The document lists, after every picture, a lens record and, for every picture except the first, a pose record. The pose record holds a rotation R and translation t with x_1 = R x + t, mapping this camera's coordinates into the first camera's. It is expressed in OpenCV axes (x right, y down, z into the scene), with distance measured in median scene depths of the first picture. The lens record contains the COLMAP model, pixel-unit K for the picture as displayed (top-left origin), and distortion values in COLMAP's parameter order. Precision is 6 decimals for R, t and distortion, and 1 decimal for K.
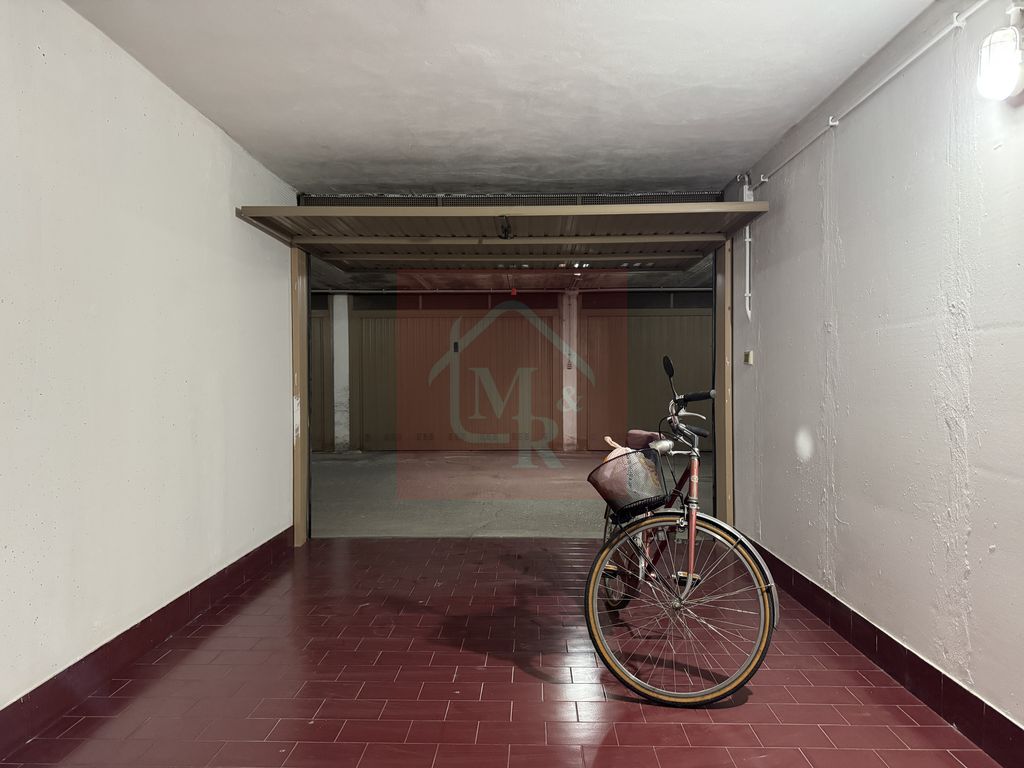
lens RADIAL K [[725.9, 0, 515.0], [0, 725.9, 384.4], [0, 0, 1]] dist [0.077000, -0.067234]
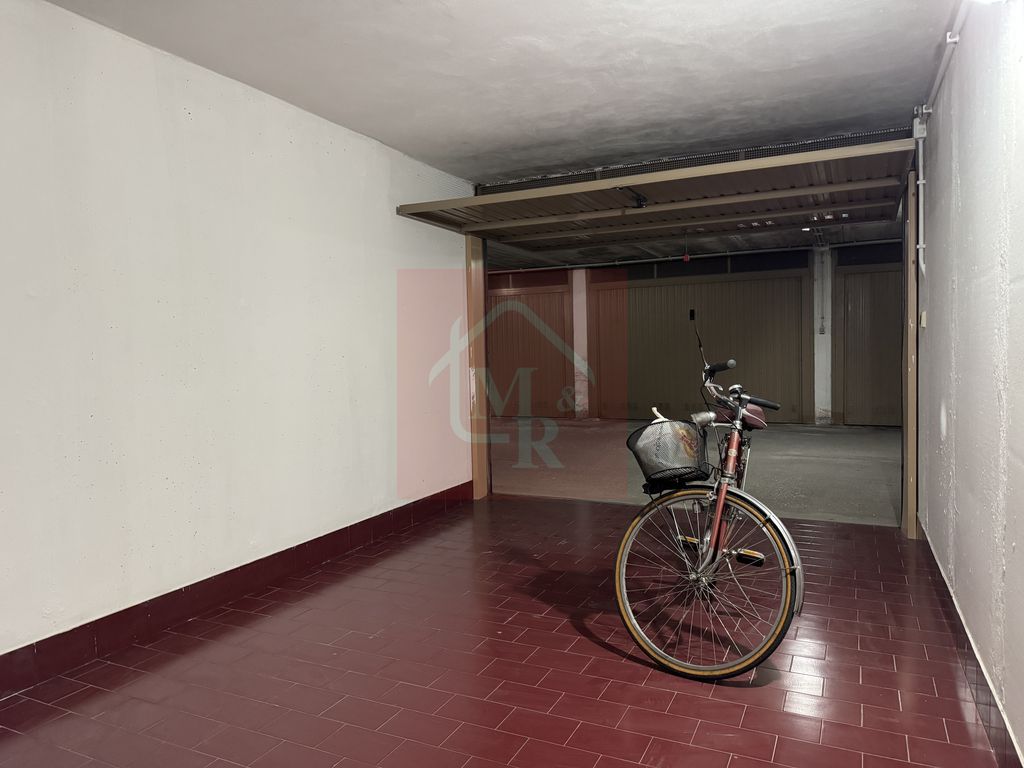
lens RADIAL K [[725.9, 0, 503.6], [0, 725.9, 381.2], [0, 0, 1]] dist [0.077000, -0.067234]
pose [[0.910603, 0.001845, -0.413277, 0.241374], [0.014108, 0.999268, 0.035546, -0.001552], [0.413041, -0.038199, 0.909911, 0.002628]]
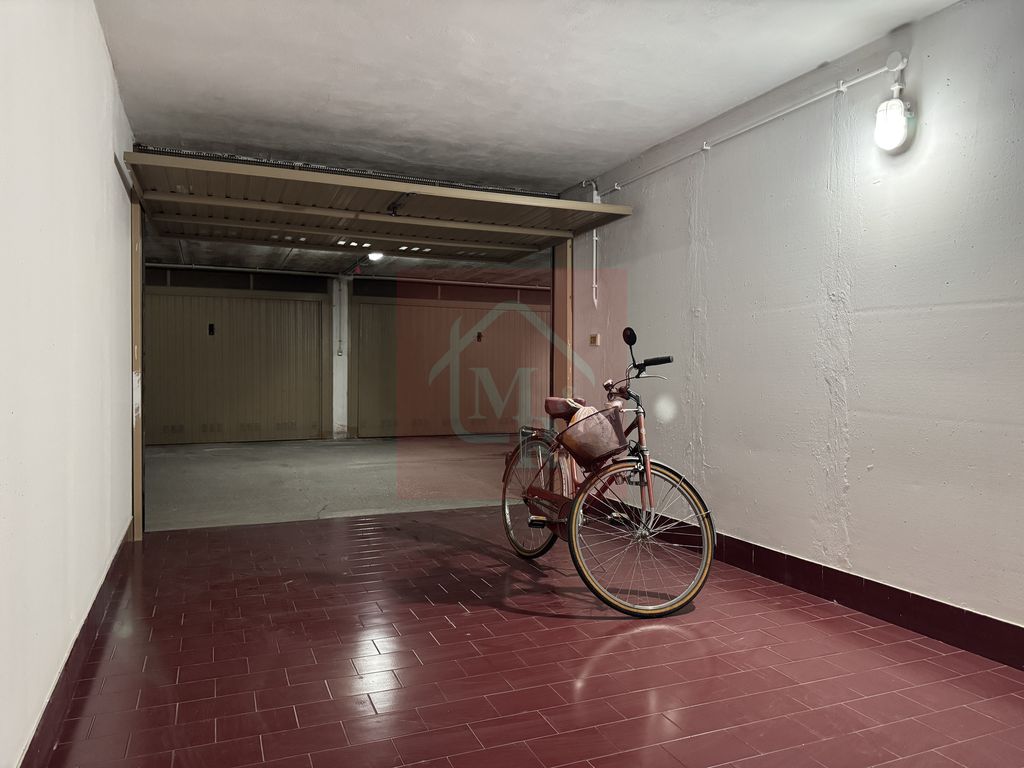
lens RADIAL K [[725.9, 0, 517.0], [0, 725.9, 378.5], [0, 0, 1]] dist [0.077000, -0.067234]
pose [[0.914288, 0.003422, 0.405051, -0.277700], [-0.002698, 0.999994, -0.002359, 0.030003], [-0.405057, 0.001064, 0.914291, -0.003600]]
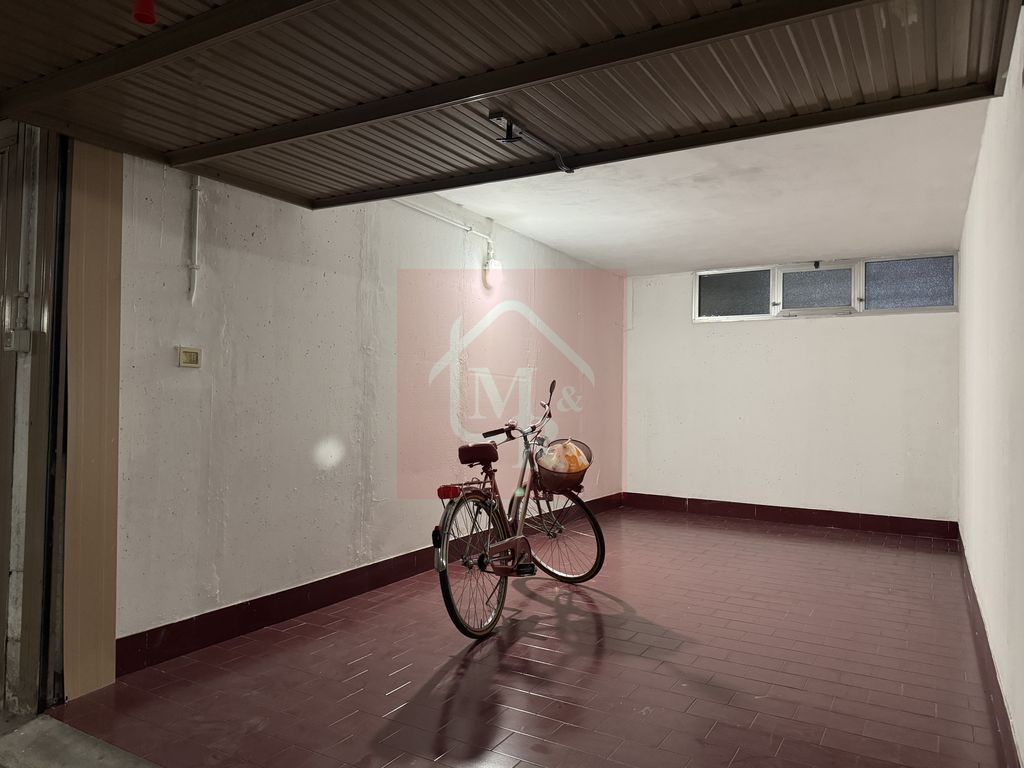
lens RADIAL K [[725.9, 0, 508.6], [0, 725.9, 382.4], [0, 0, 1]] dist [0.077000, -0.067234]
pose [[-0.868070, 0.009334, 0.496354, -0.303945], [-0.001905, 0.999753, -0.022131, 0.003040], [-0.496438, -0.020156, -0.867838, 1.522949]]
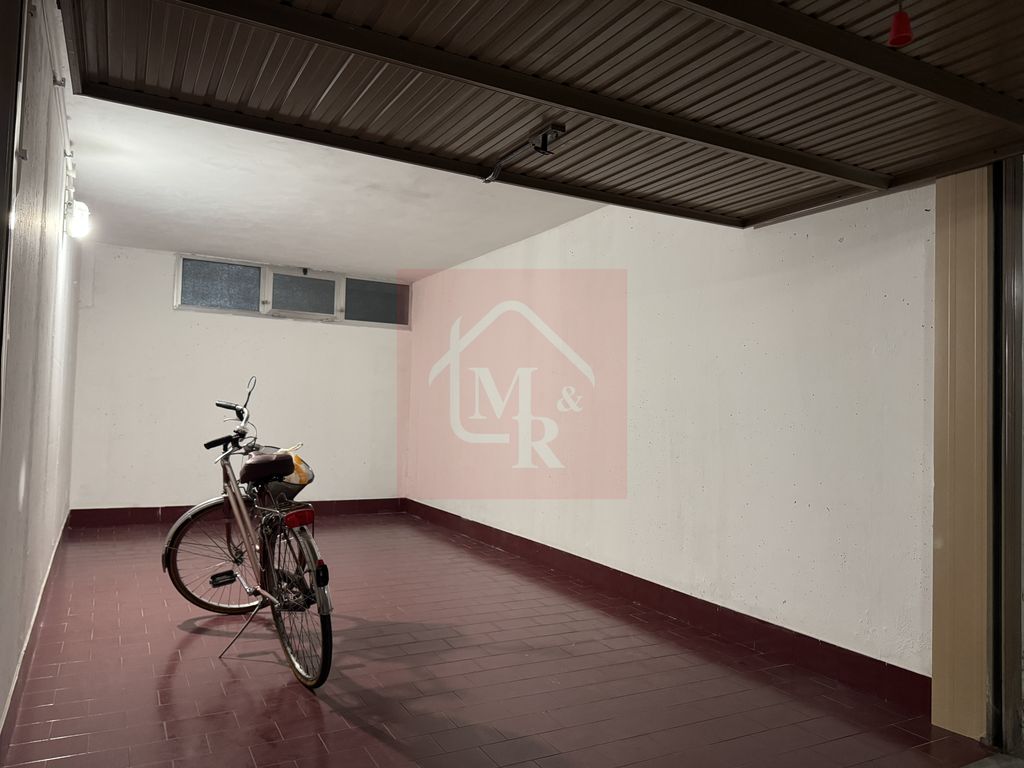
lens RADIAL K [[725.9, 0, 509.7], [0, 725.9, 385.6], [0, 0, 1]] dist [0.077000, -0.067234]
pose [[-0.869077, -0.031030, -0.493703, 0.277687], [-0.024592, 0.999507, -0.019531, -0.003083], [0.494065, -0.004833, -0.869411, 1.516422]]
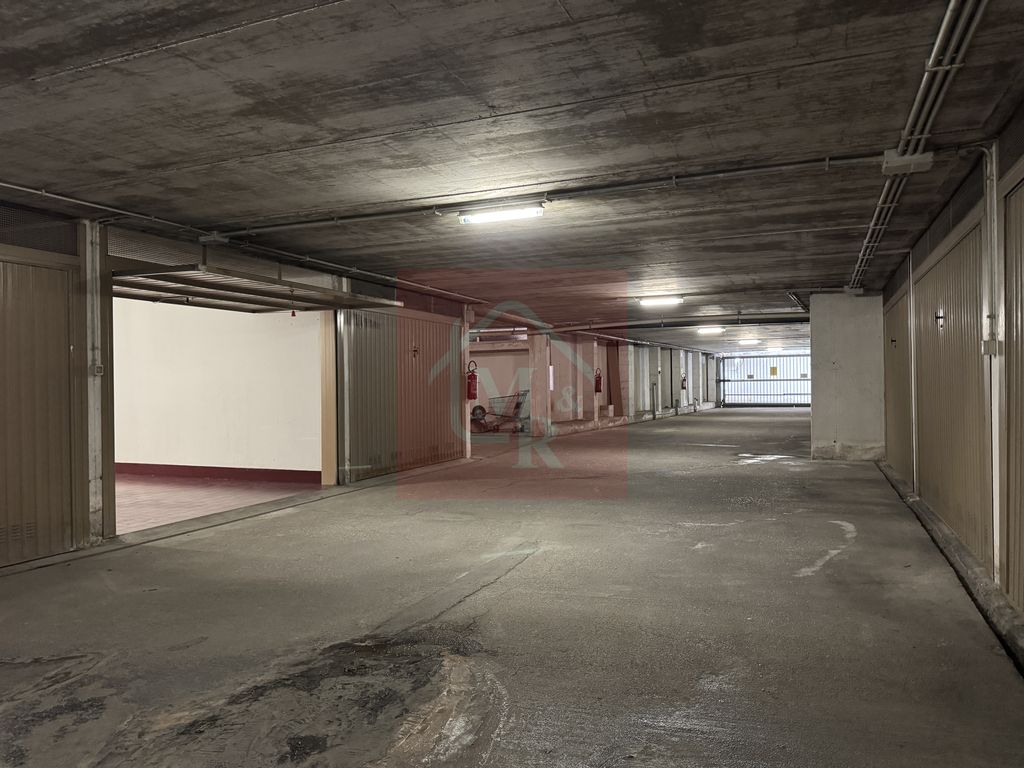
lens RADIAL K [[725.9, 0, 502.8], [0, 725.9, 383.9], [0, 0, 1]] dist [0.077000, -0.067234]
pose [[-0.380016, 0.017353, -0.924817, 1.265577], [0.009002, 0.999846, 0.015062, -0.032856], [0.924936, -0.002601, -0.380114, 2.336965]]
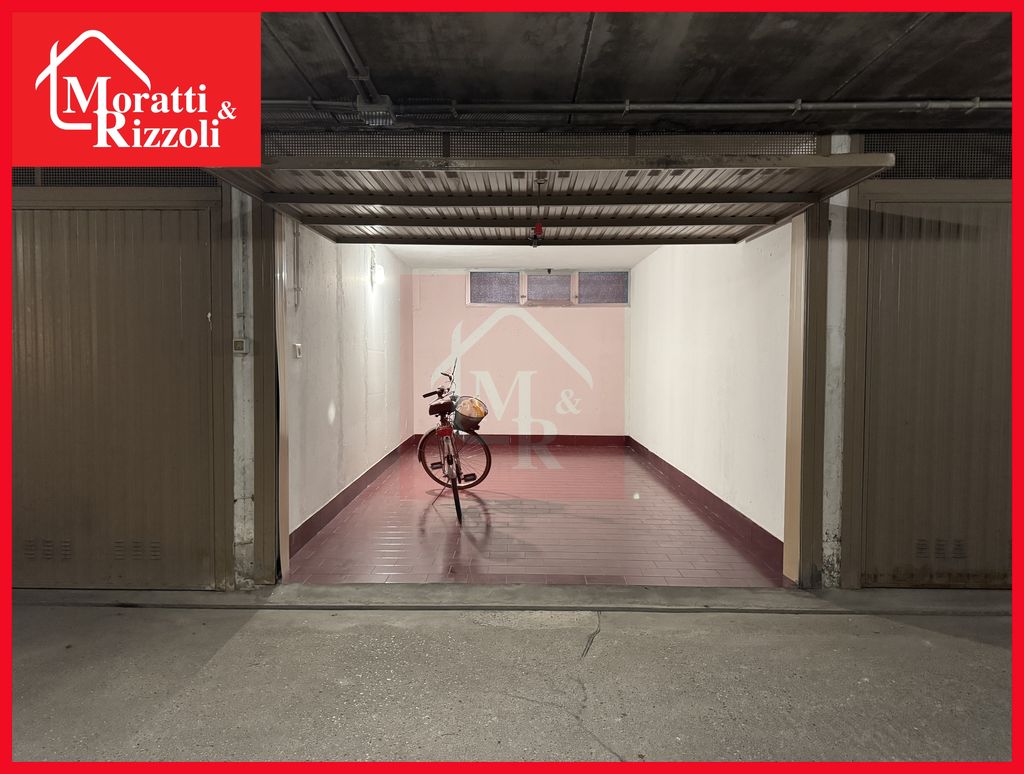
lens RADIAL K [[709.1, 0, 510.7], [0, 709.1, 386.6], [0, 0, 1]] dist [-0.000212, -0.005646]
pose [[-0.999927, 0.009438, -0.007608, 0.025655], [0.009022, 0.998554, 0.052999, -0.036948], [0.008097, 0.052926, -0.998566, 2.067455]]
